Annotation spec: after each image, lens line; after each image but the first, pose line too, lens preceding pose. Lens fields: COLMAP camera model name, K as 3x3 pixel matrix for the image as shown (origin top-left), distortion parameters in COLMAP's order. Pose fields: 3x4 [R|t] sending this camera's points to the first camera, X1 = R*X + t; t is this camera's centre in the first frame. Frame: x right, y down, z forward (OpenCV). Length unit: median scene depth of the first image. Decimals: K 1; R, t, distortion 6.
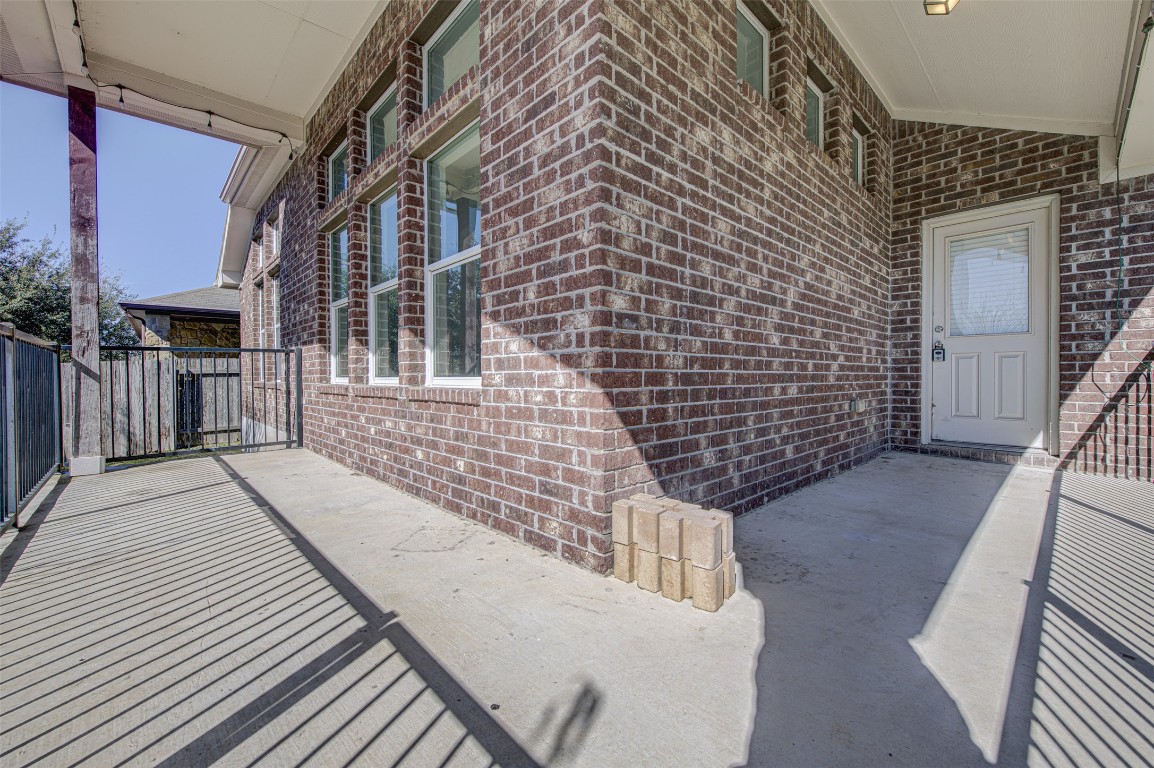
lens RADIAL K [[466.6, 0, 576.9], [0, 466.6, 381.0], [0, 0, 1]] dist [-0.002659, -0.000416]
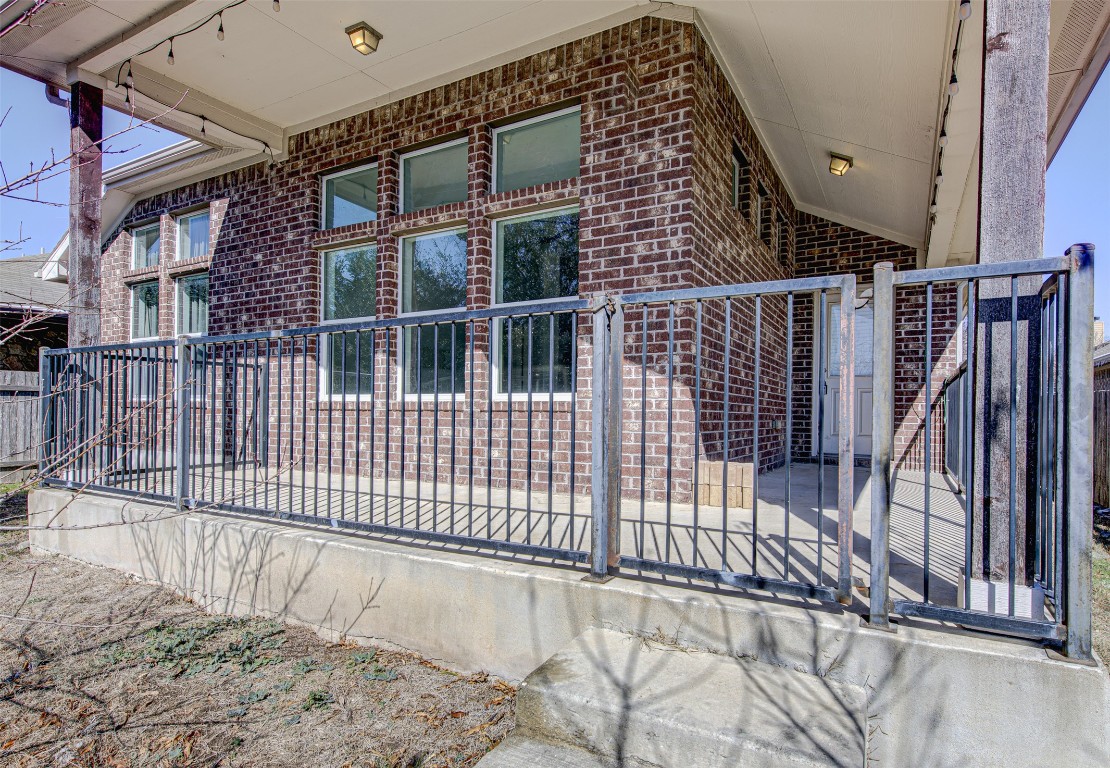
lens RADIAL K [[601.5, 0, 569.1], [0, 601.5, 415.7], [0, 0, 1]] dist [0.000103, -0.000463]
pose [[0.953849, 0.016714, 0.299822, -0.534764], [-0.014554, 0.999850, -0.009435, 0.056231], [-0.299935, 0.004636, 0.953948, -0.526241]]
